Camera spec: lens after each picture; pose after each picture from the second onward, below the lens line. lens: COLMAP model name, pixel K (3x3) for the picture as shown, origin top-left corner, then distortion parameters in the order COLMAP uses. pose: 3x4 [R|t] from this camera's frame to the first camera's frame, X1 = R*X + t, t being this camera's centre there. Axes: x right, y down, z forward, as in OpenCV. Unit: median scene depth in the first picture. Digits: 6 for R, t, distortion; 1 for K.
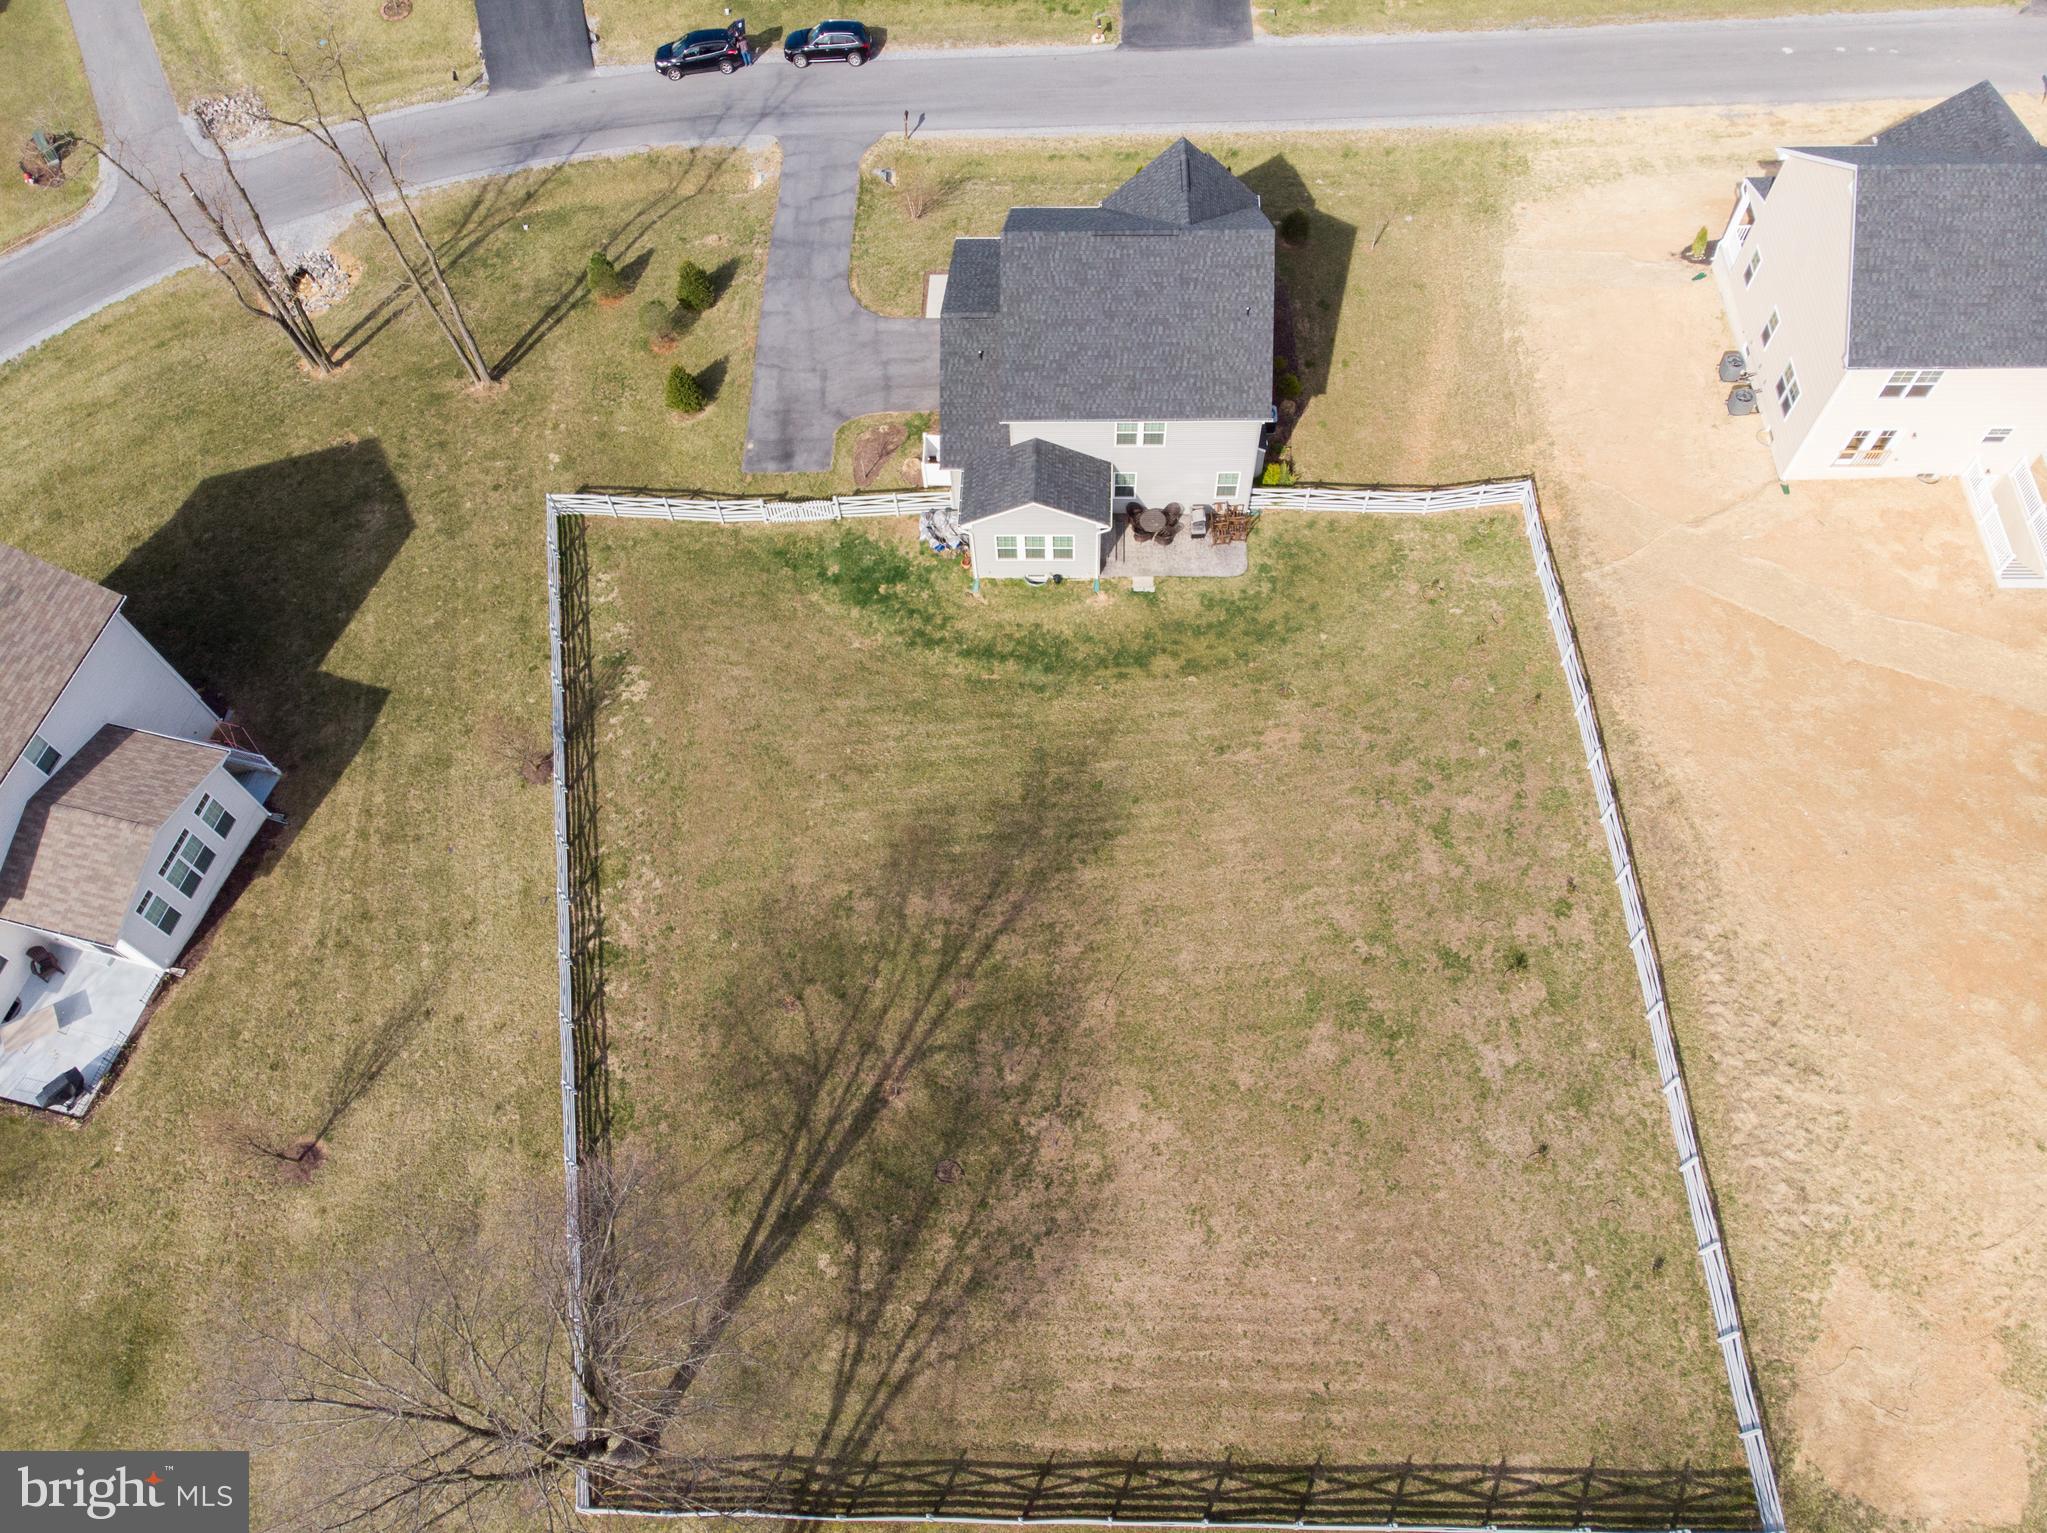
lens RADIAL K [[1462.0, 0, 1023.5], [0, 1462.0, 766.5], [0, 0, 1]] dist [-0.053239, 0.053420]
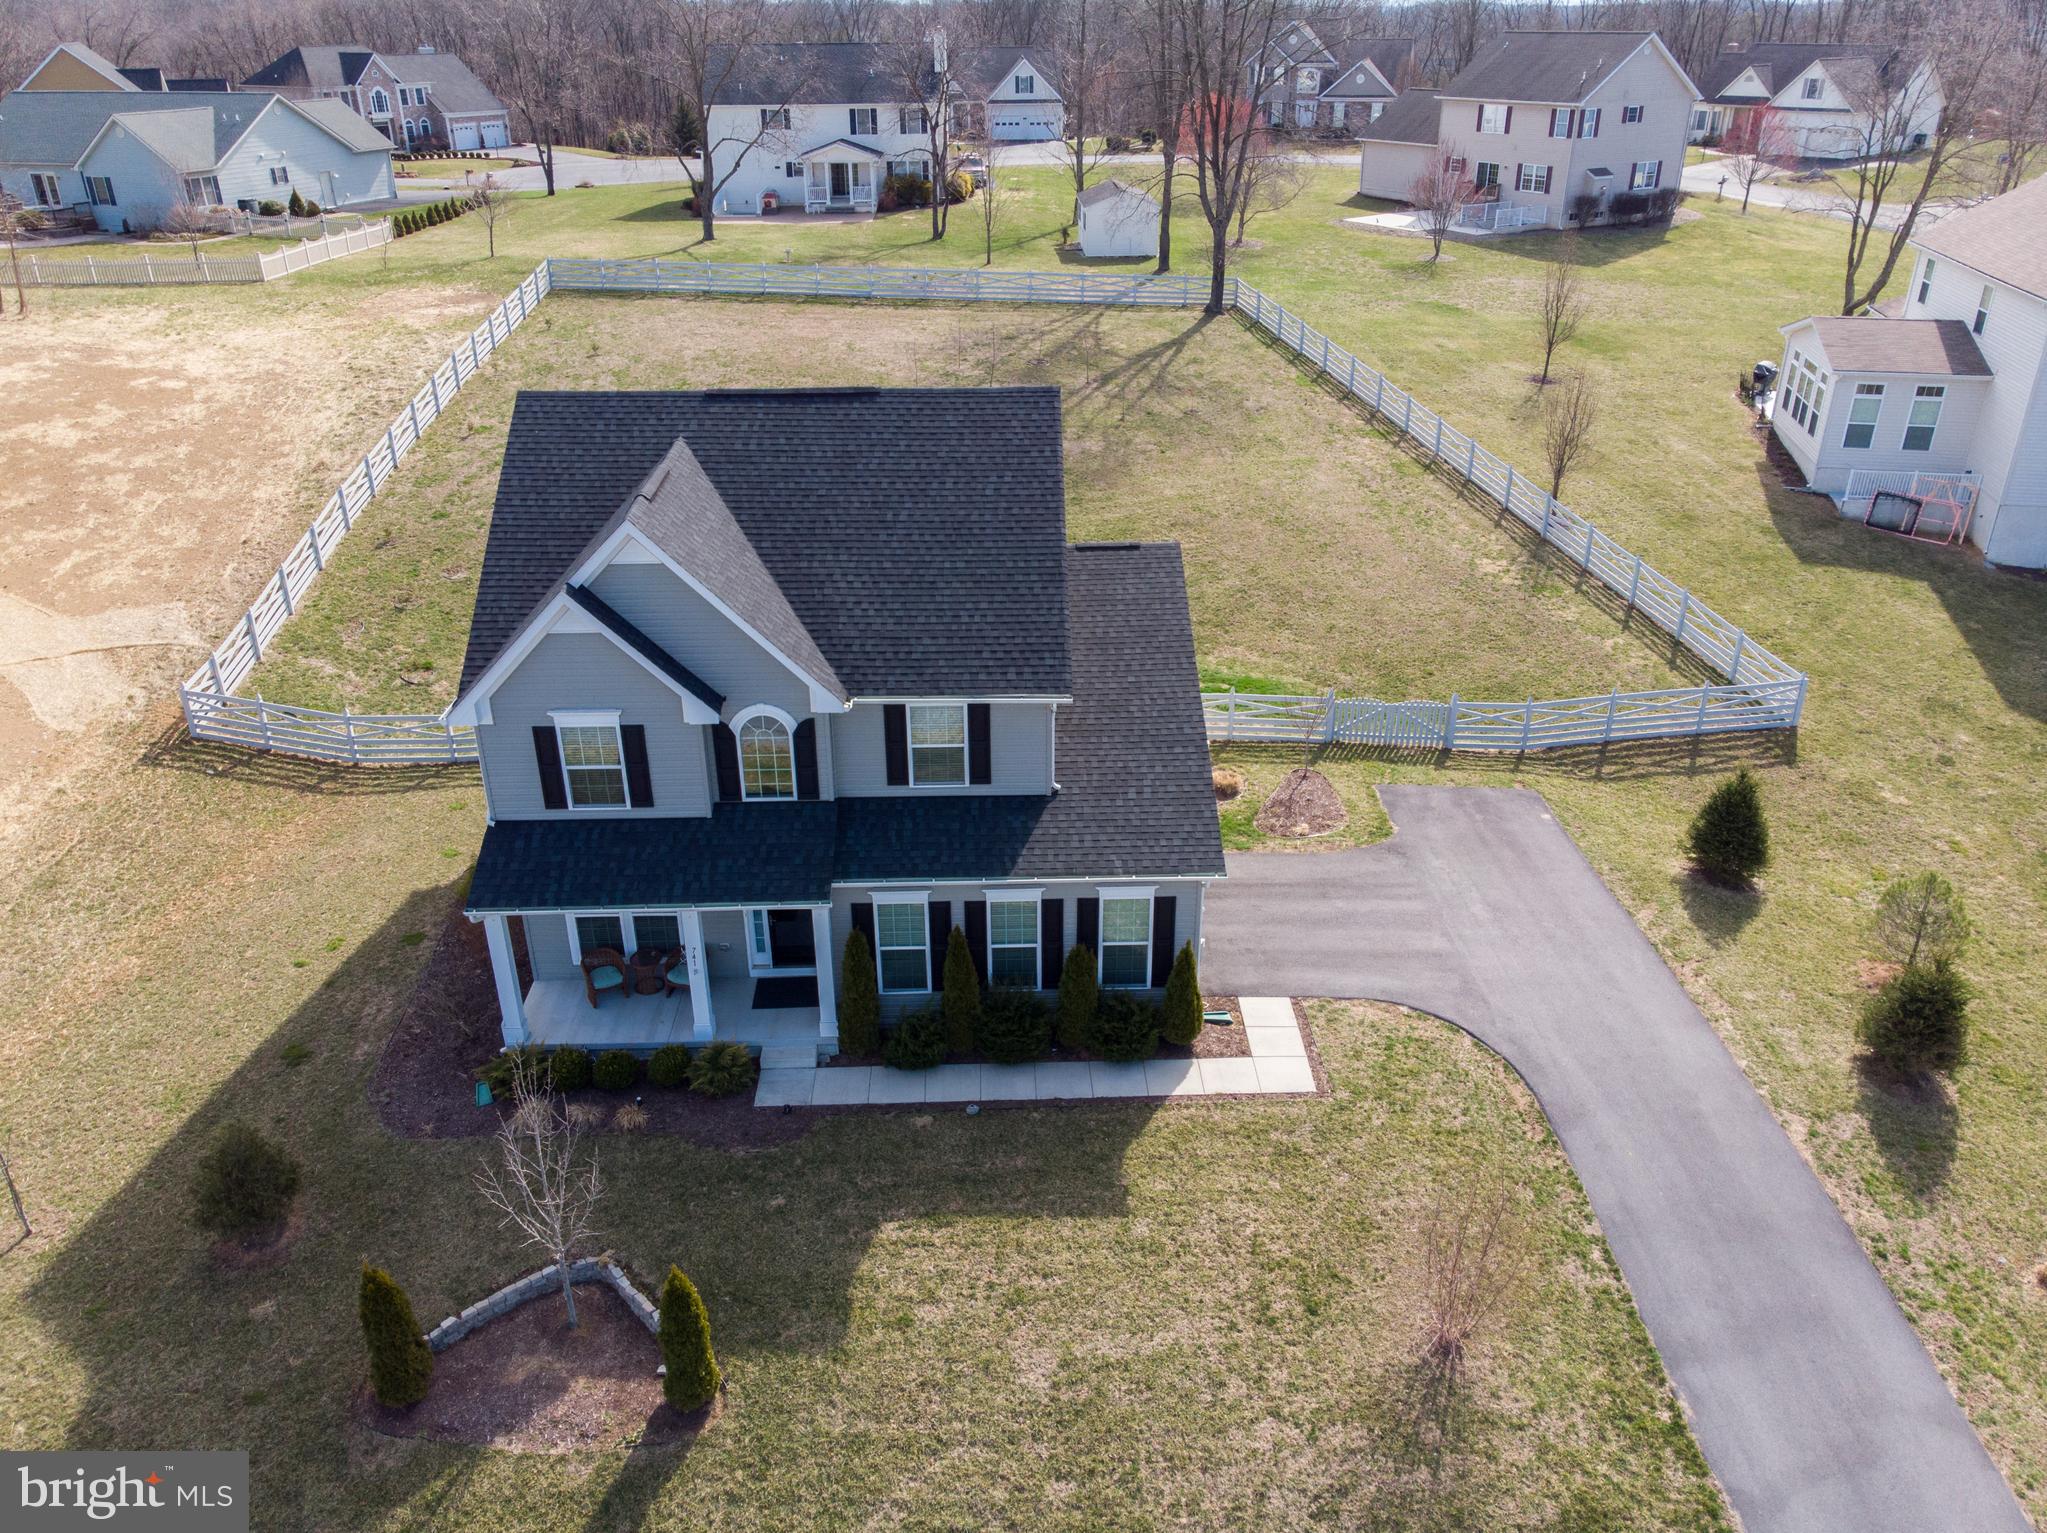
lens RADIAL K [[1495.4, 0, 1022.6], [0, 1495.4, 747.9], [0, 0, 1]] dist [-0.021920, 0.033948]
pose [[-0.997676, 0.064720, -0.021303, 0.014568], [-0.020767, 0.008953, 0.999744, -0.953356], [0.064894, 0.997863, -0.007588, 1.207566]]
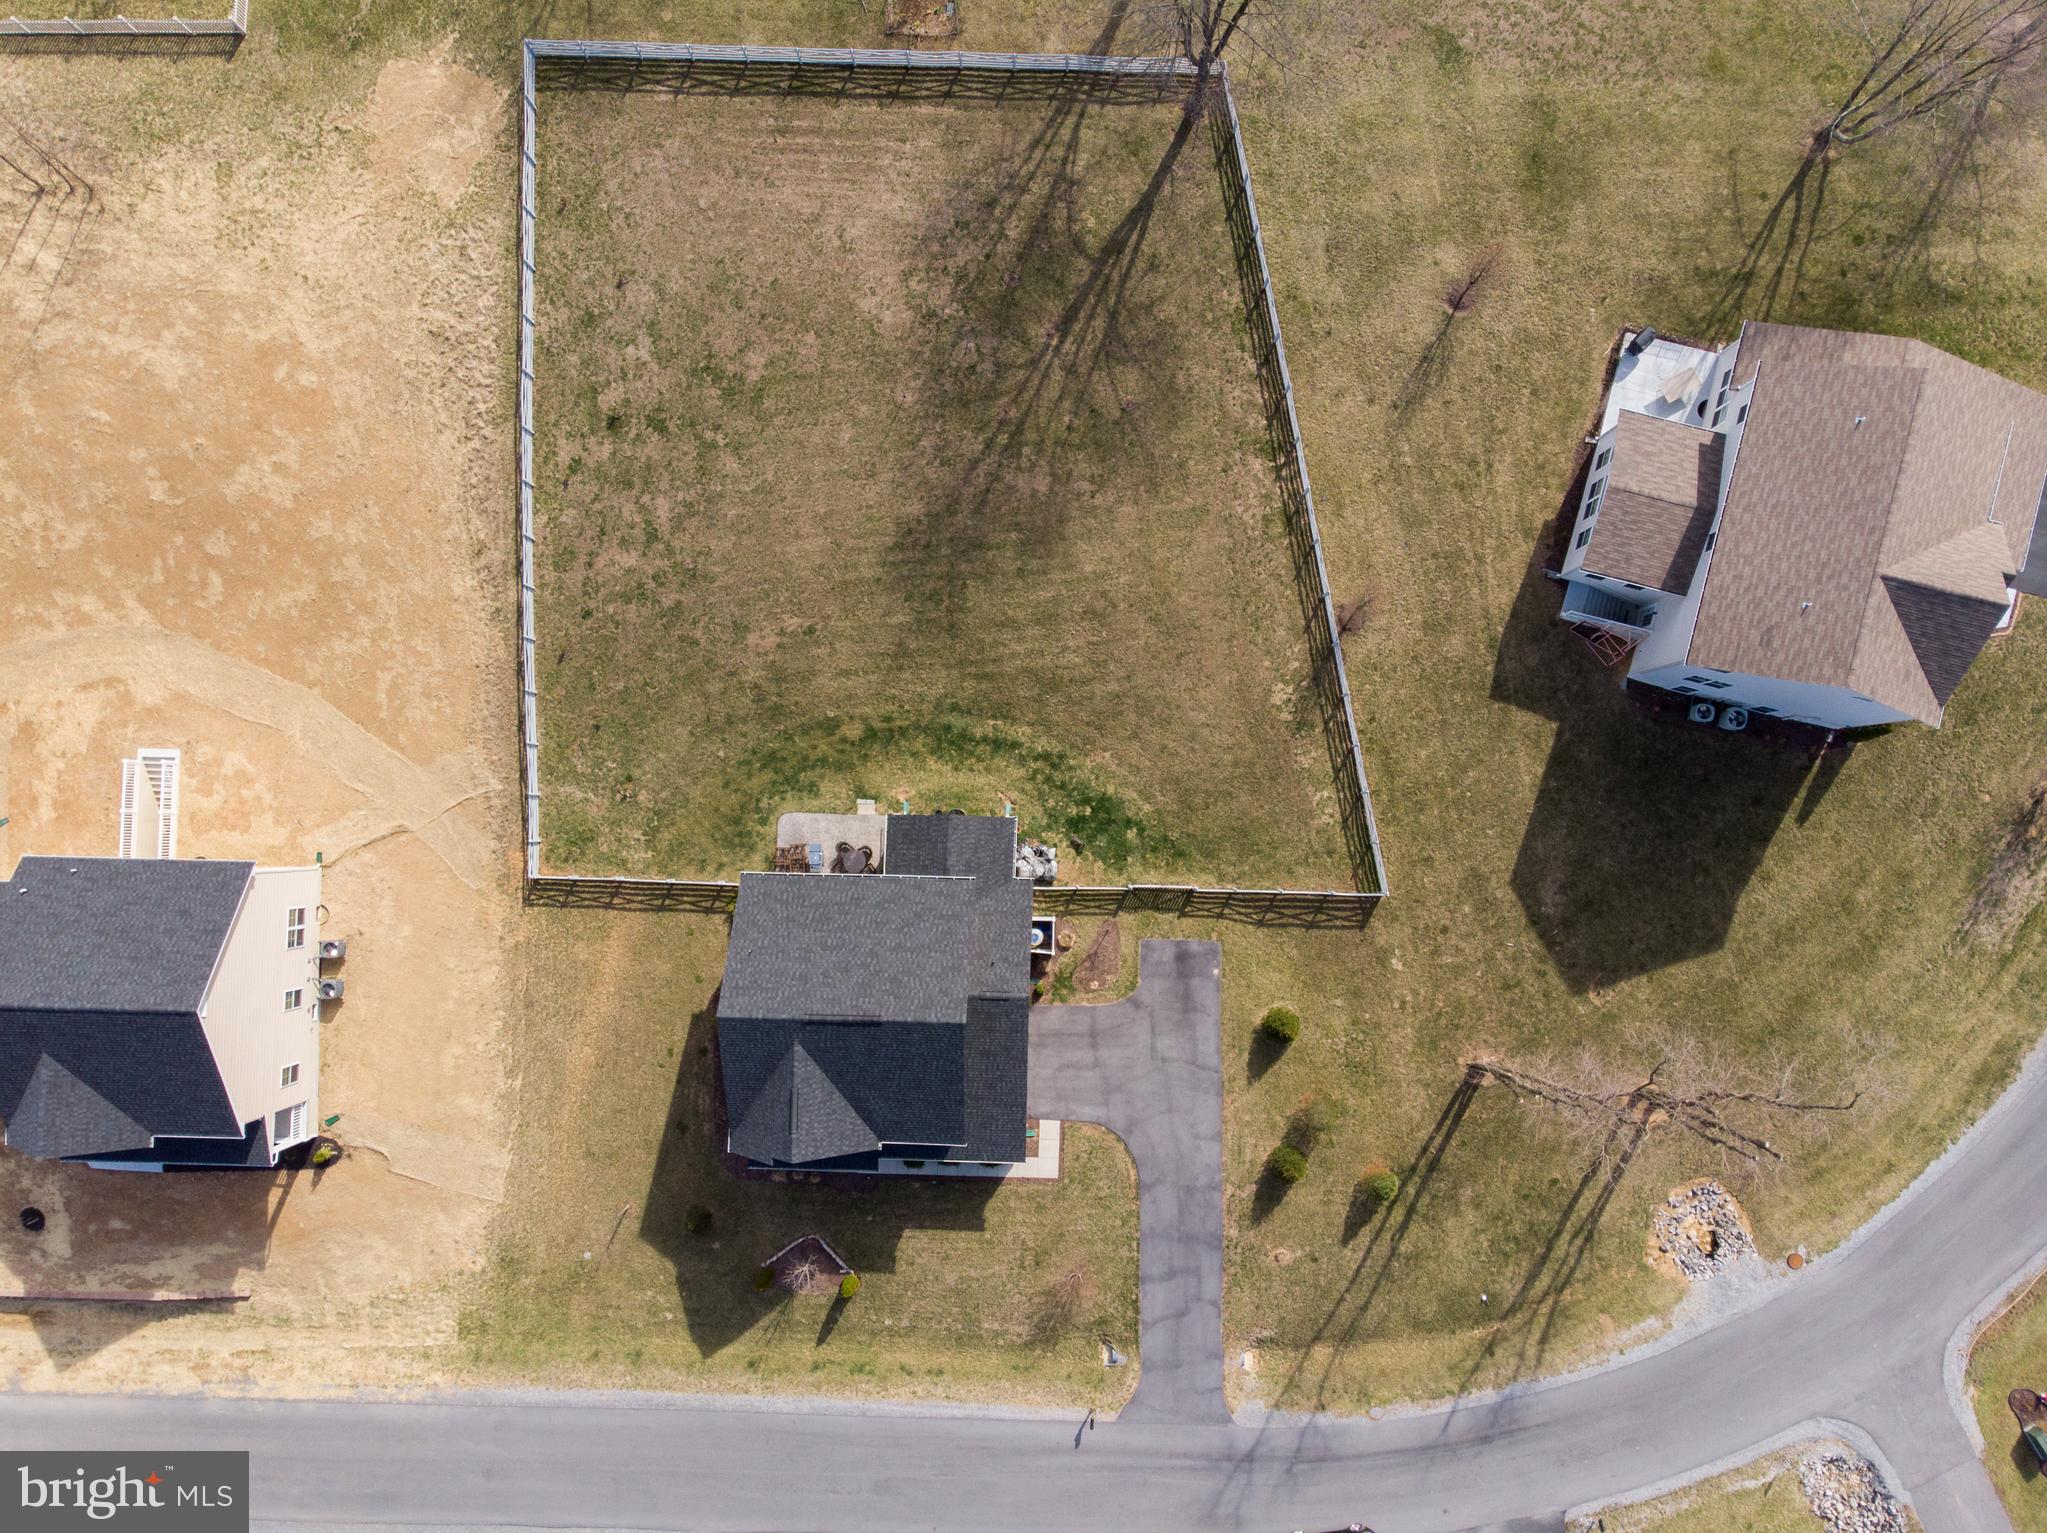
lens RADIAL K [[1429.5, 0, 1038.0], [0, 1429.5, 765.5], [0, 0, 1]] dist [-0.063625, 0.057224]
pose [[-0.998675, 0.000203, 0.051465, -0.136492], [0.025616, -0.865366, 0.500484, -0.785482], [0.044637, 0.501140, 0.864214, -0.011563]]
